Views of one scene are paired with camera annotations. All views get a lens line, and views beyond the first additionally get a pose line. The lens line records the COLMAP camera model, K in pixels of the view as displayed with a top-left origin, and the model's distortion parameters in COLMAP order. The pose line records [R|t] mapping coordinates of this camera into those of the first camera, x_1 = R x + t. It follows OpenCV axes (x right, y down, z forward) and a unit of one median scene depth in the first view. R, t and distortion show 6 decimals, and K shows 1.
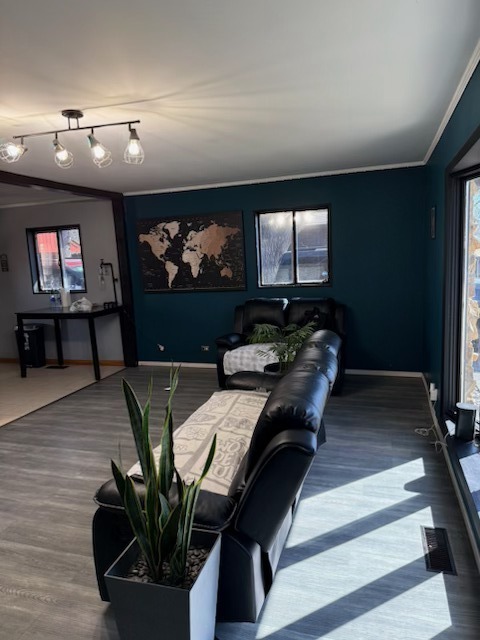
lens RADIAL K [[452.2, 0, 238.5], [0, 452.2, 322.5], [0, 0, 1]] dist [0.056535, -0.063427]
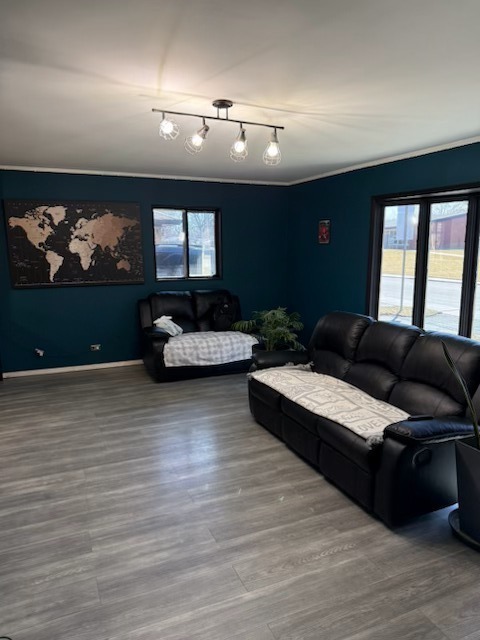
lens RADIAL K [[452.2, 0, 247.0], [0, 452.2, 318.0], [0, 0, 1]] dist [0.056535, -0.063427]
pose [[0.744716, -0.058779, 0.664789, -0.564128], [0.060968, 0.997941, 0.019937, -0.002402], [-0.664591, 0.025683, 0.746765, 0.127688]]
